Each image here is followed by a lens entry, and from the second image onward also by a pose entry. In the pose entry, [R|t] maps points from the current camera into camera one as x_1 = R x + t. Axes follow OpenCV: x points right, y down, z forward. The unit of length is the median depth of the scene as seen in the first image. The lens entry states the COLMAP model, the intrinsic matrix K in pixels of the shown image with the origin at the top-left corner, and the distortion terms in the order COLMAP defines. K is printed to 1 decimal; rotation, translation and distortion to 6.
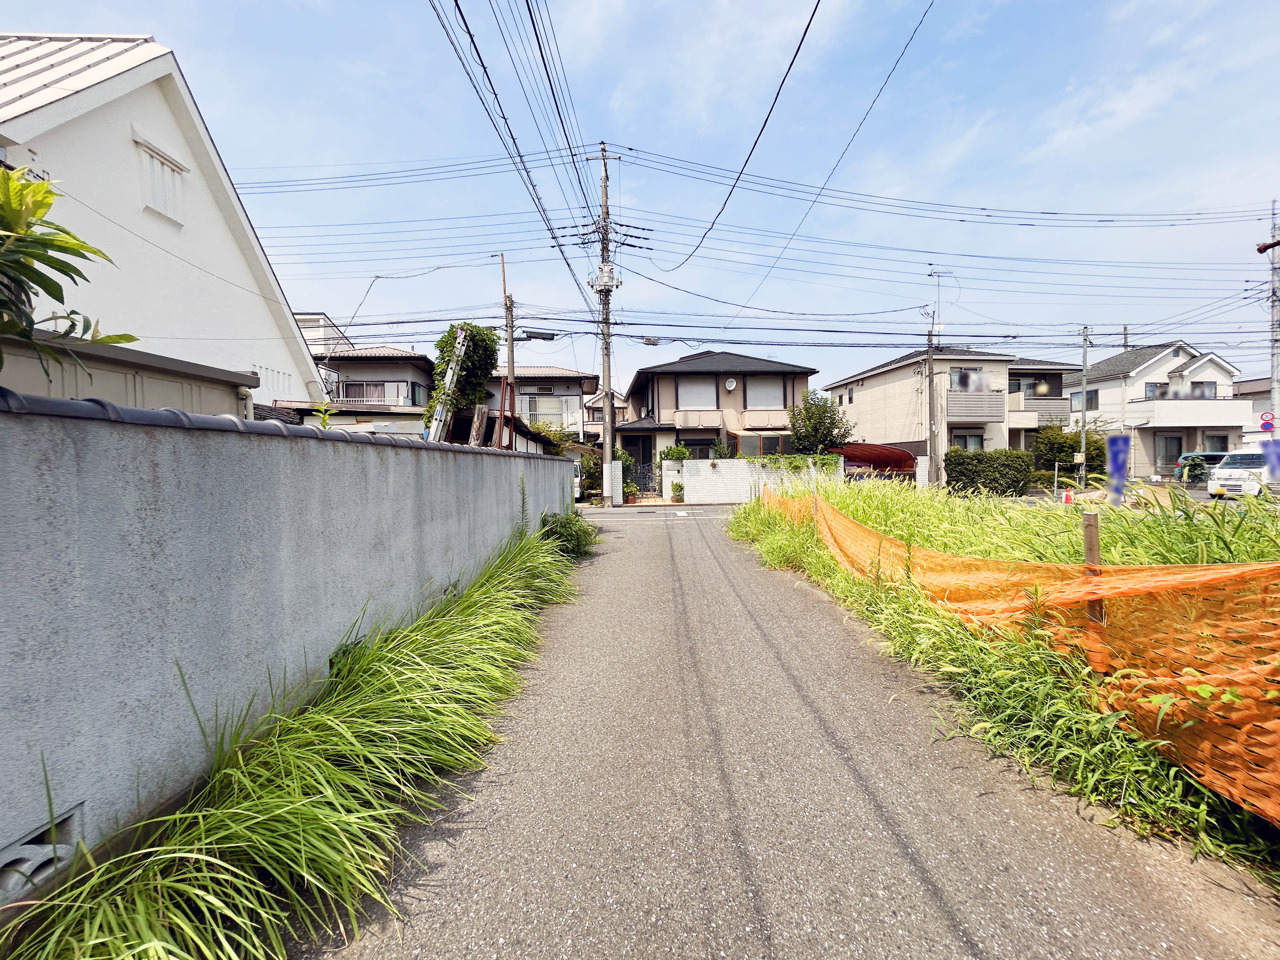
lens RADIAL K [[512.2, 0, 642.1], [0, 512.2, 477.9], [0, 0, 1]] dist [-0.016507, 0.006271]
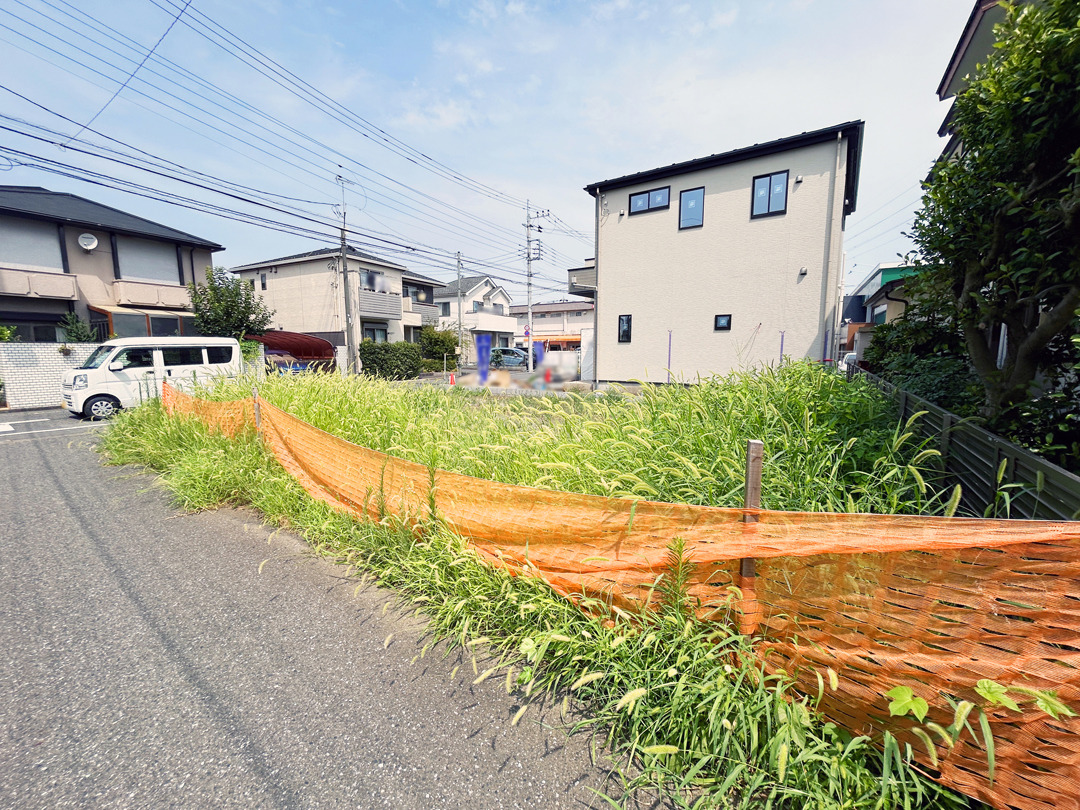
lens RADIAL K [[432.2, 0, 541.8], [0, 432.2, 403.2], [0, 0, 1]] dist [-0.016507, 0.006271]
pose [[0.567806, -0.083093, 0.818958, 0.020089], [0.006046, 0.995286, 0.096792, -0.005786], [-0.823140, -0.050007, 0.565632, 0.099680]]
